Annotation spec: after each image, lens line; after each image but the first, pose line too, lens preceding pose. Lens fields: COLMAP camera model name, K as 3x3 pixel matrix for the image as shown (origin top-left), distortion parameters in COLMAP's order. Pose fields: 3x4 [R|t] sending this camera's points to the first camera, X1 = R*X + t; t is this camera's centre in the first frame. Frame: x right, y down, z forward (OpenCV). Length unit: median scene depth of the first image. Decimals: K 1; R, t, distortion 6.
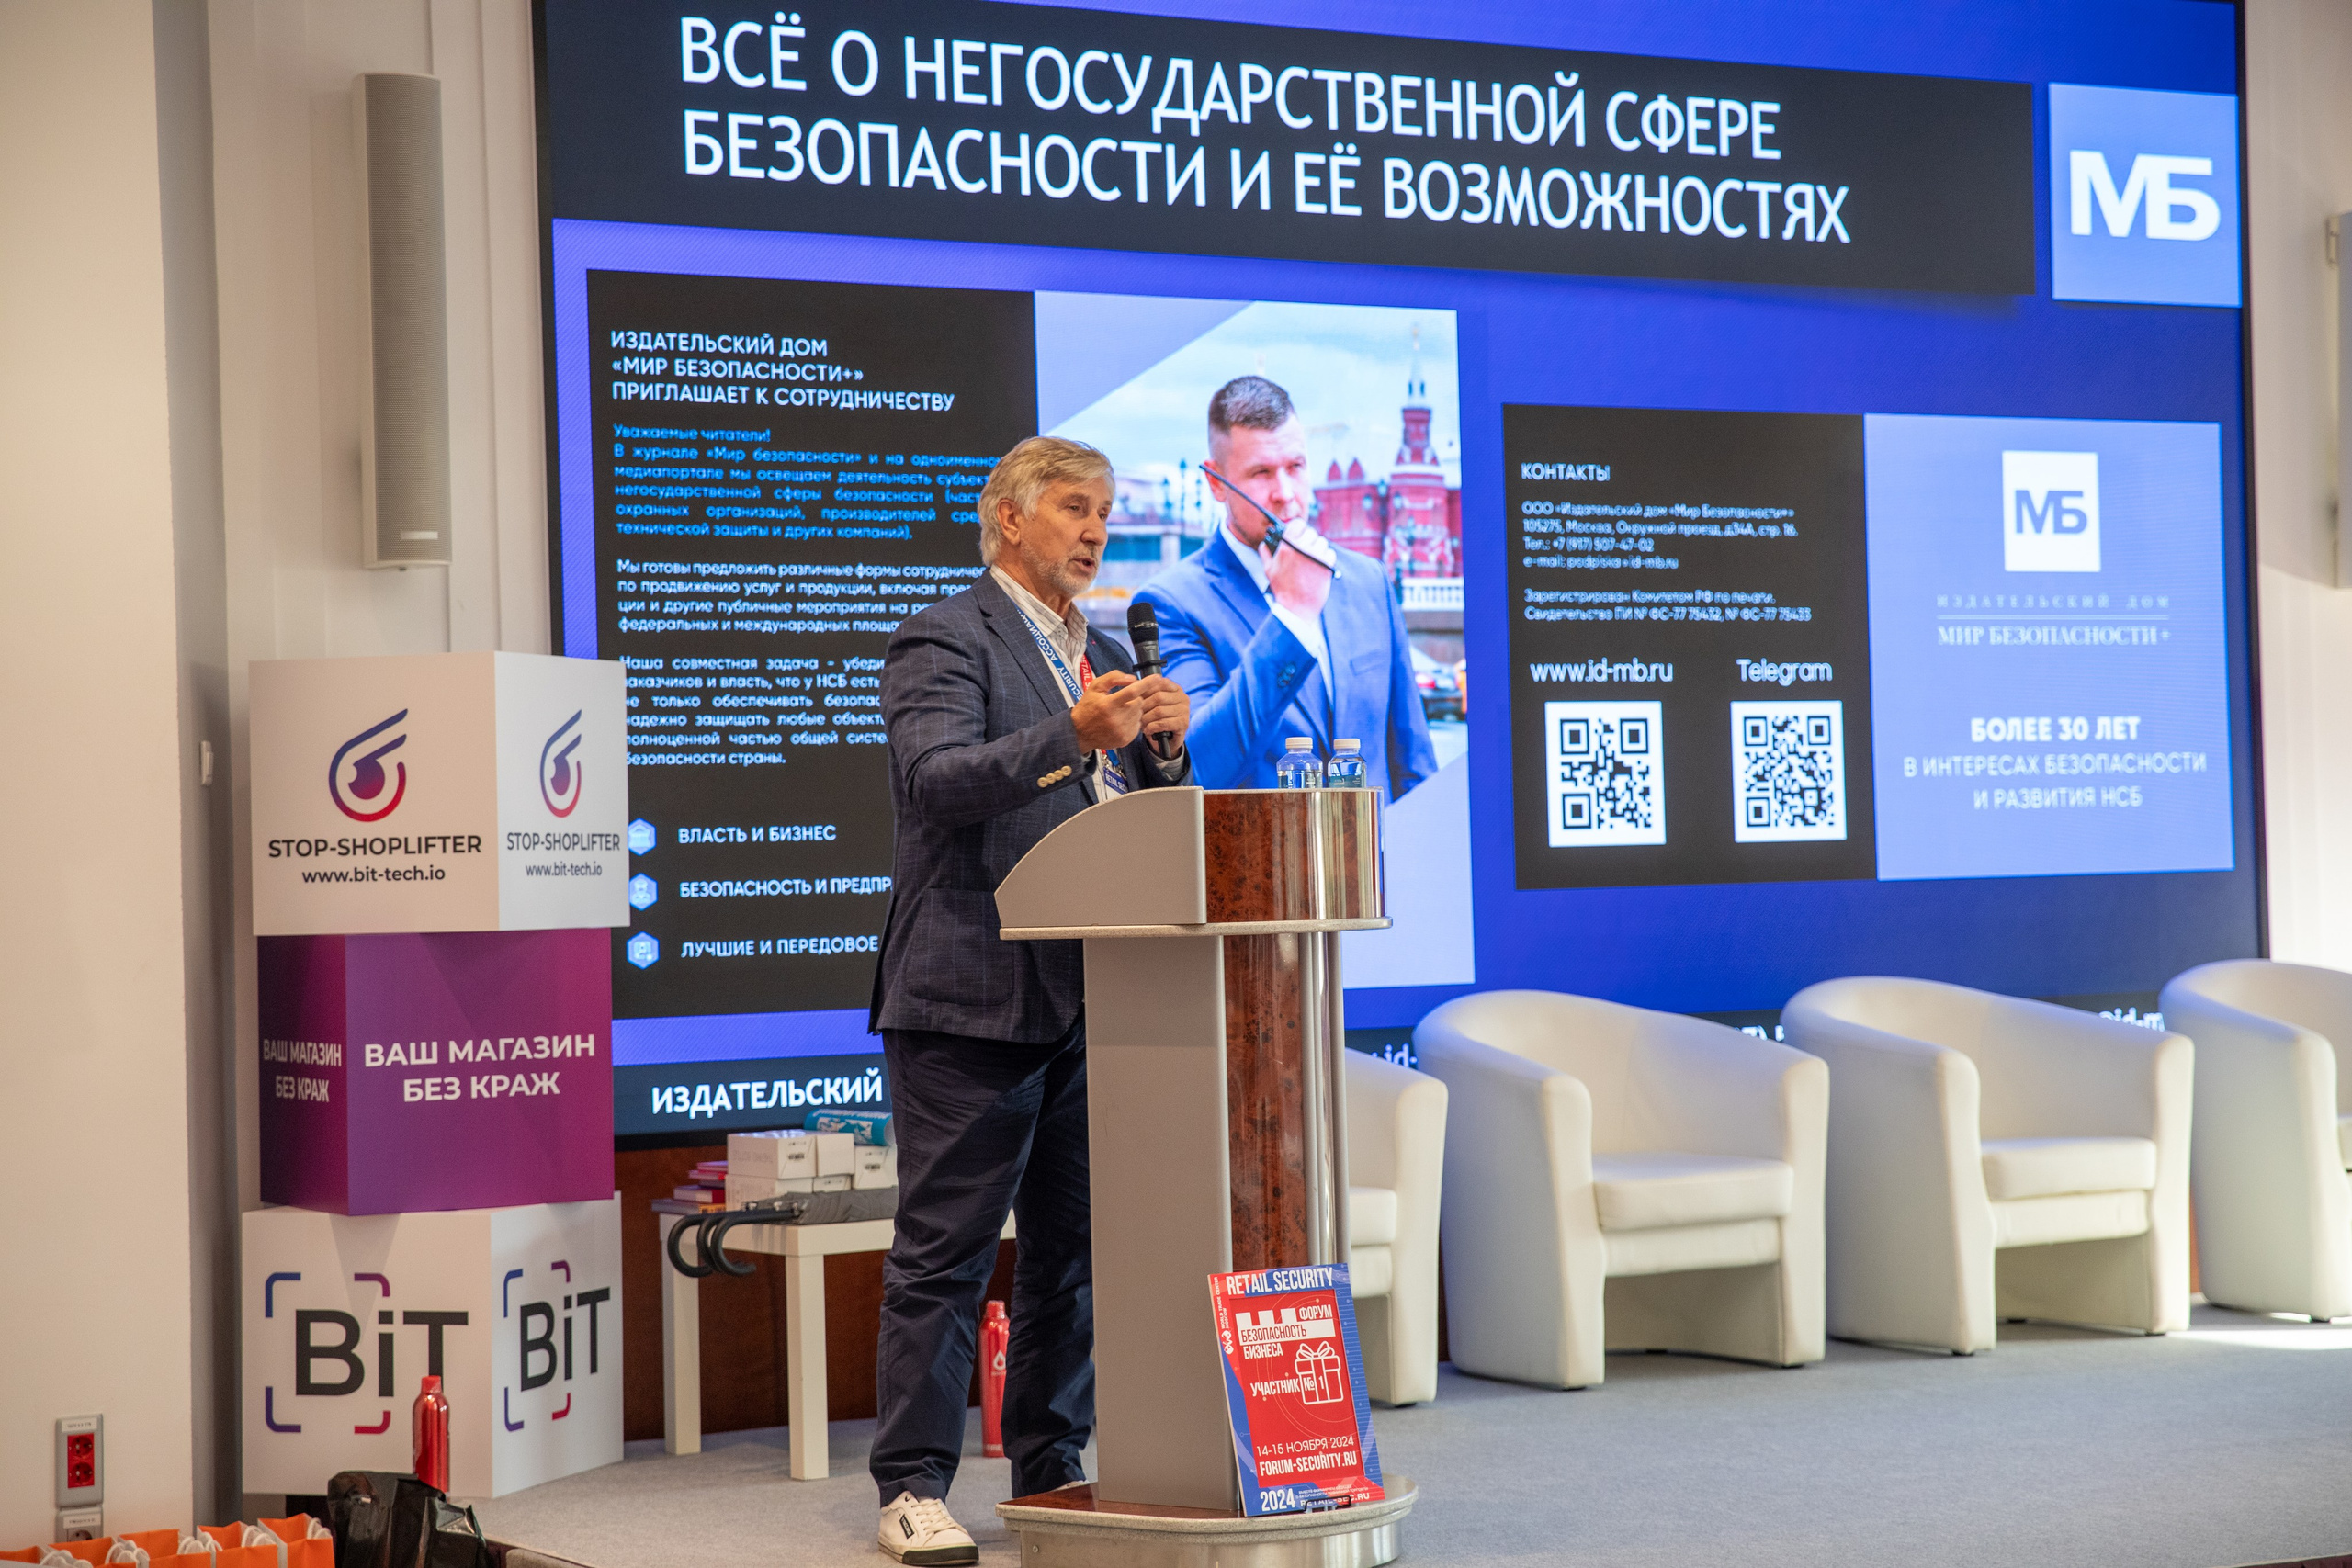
lens RADIAL K [[4325.8, 0, 1142.4], [0, 4325.8, 818.2], [0, 0, 1]] dist [0.219926, 0.000000]
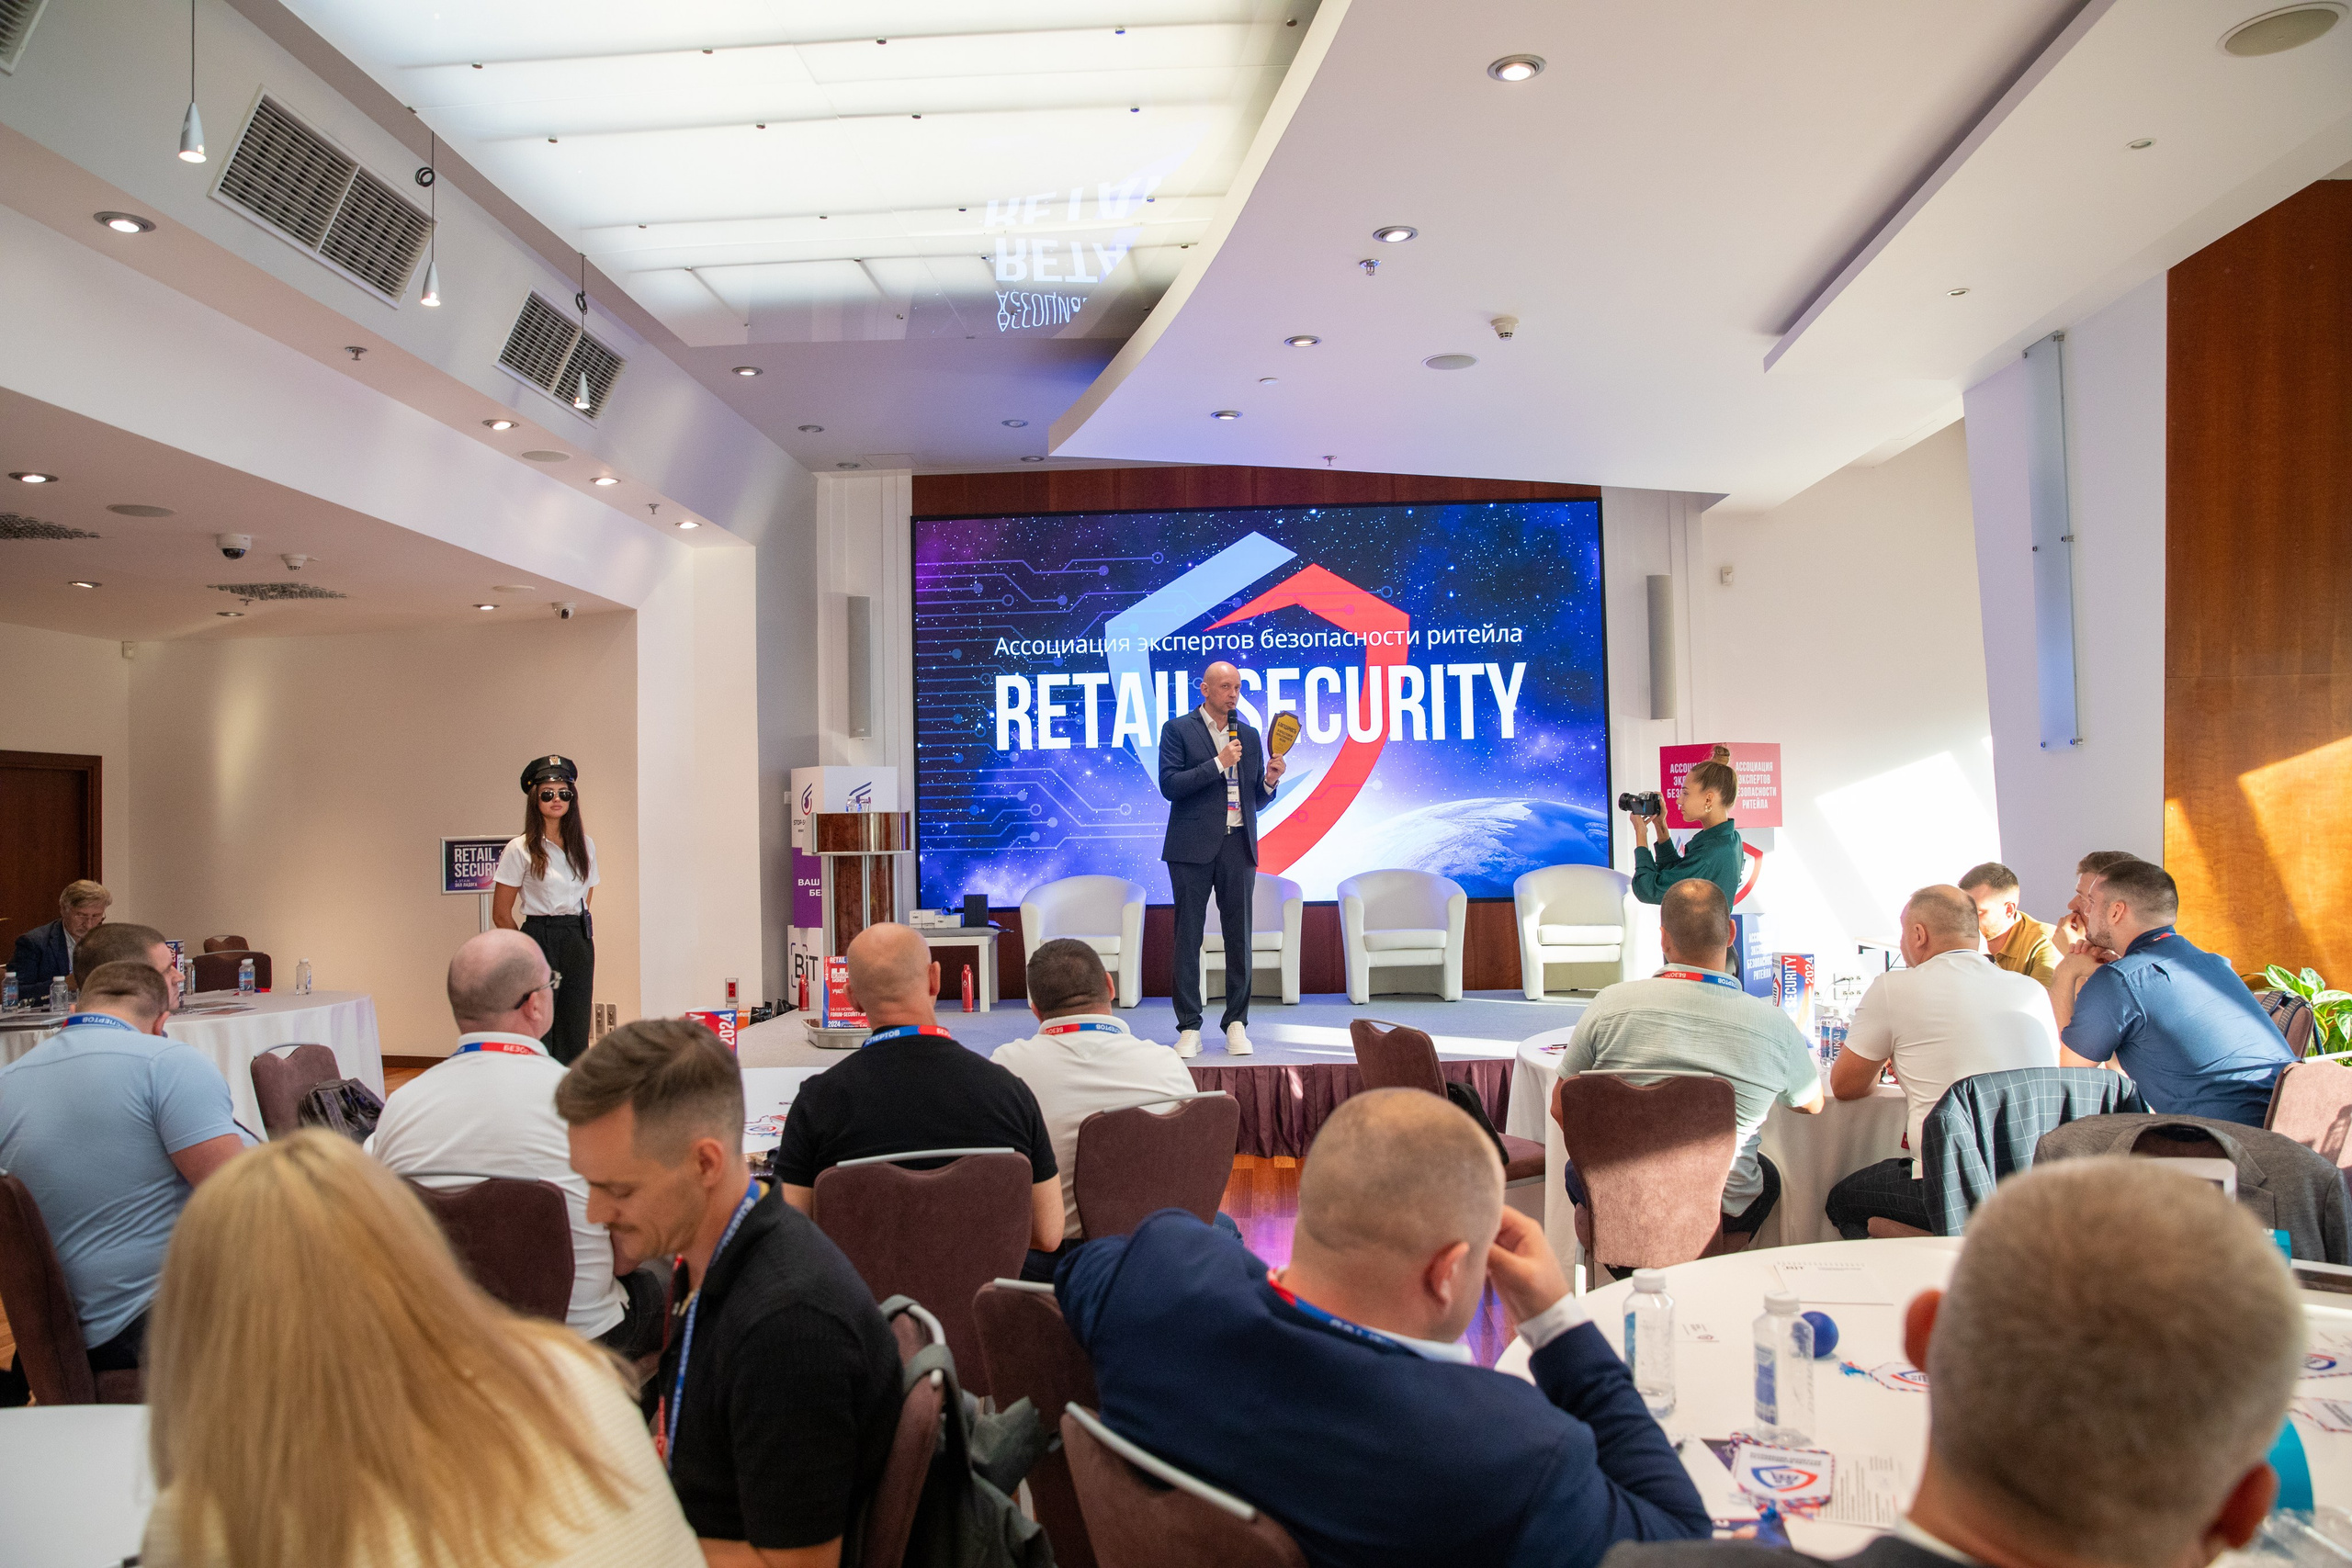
lens RADIAL K [[1593.8, 0, 1182.7], [0, 1593.8, 802.1], [0, 0, 1]] dist [-0.076833, 0.028998]
pose [[0.845454, 0.001874, -0.534045, 0.663849], [0.004625, 0.999931, 0.010831, -0.019564], [0.534029, -0.011628, 0.845386, 0.079622]]
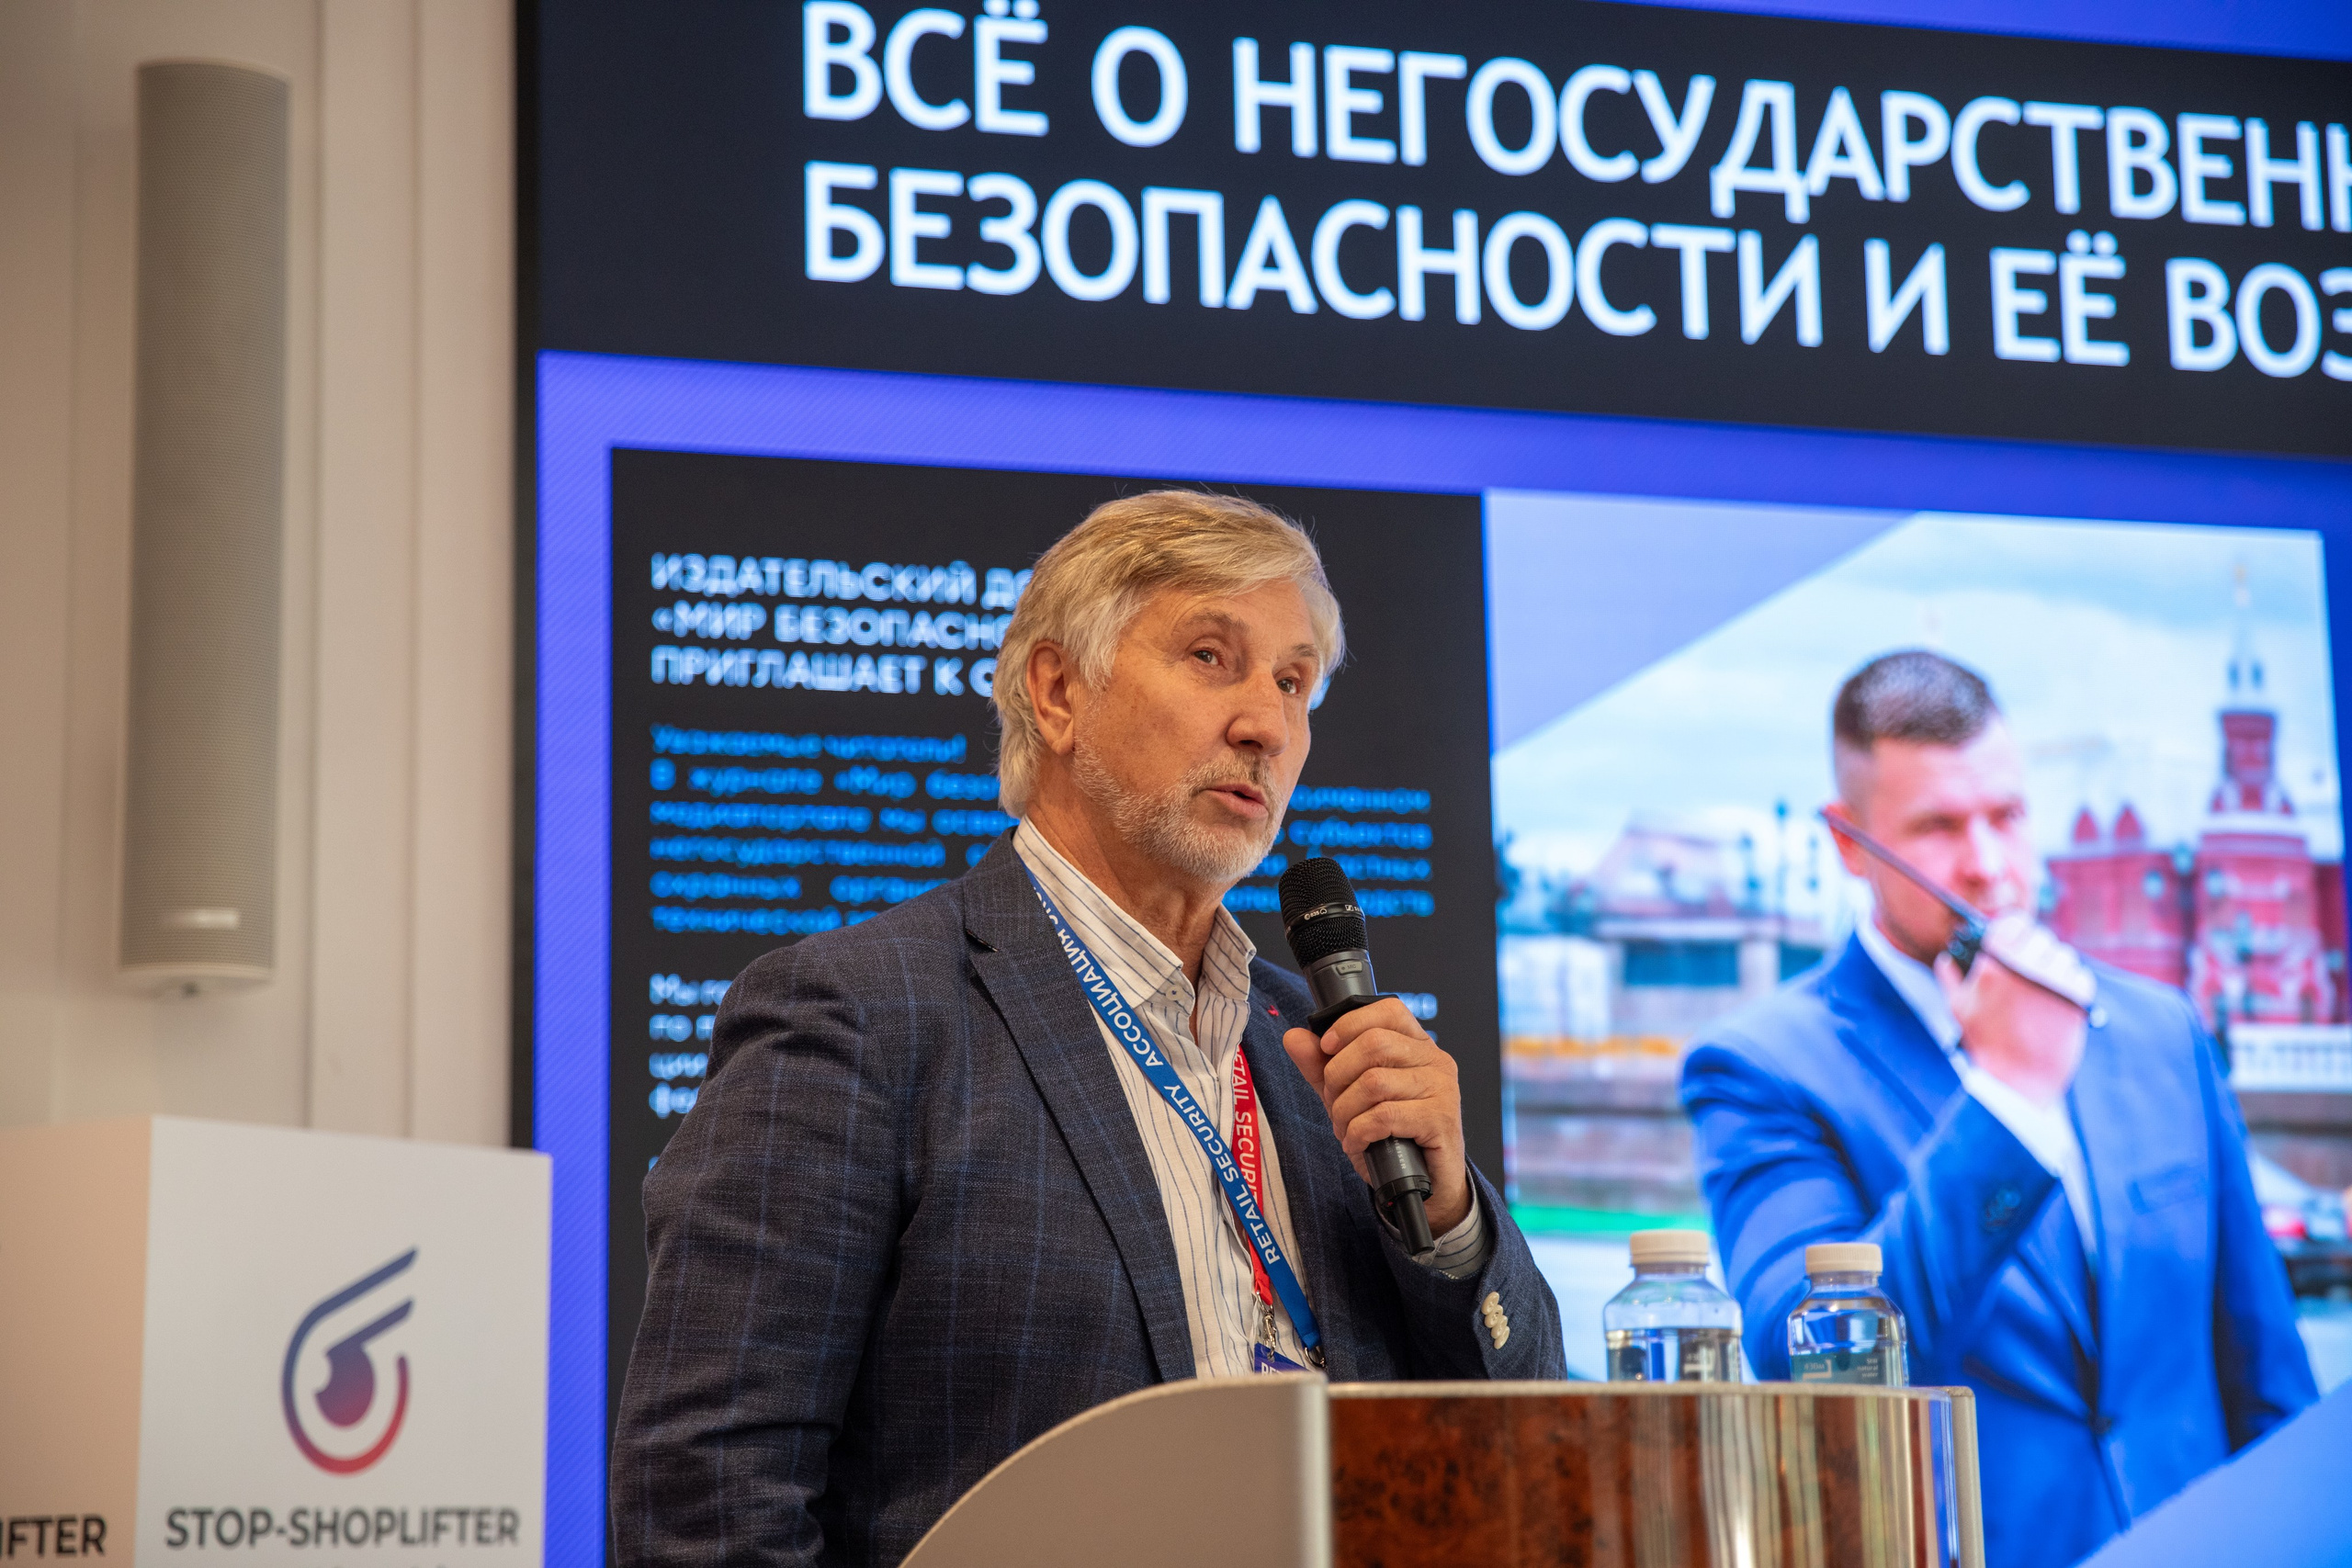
lens RADIAL K [[4325.8, 0, 1179.4], [0, 4325.8, 801.2], [0, 0, 1]] dist [0.219926, 0.000000]
pose [[0.976359, -0.029395, -0.214147, 0.054275], [-0.004084, 0.988024, -0.154246, 0.000462], [0.216116, 0.151475, 0.964546, 0.489516]]
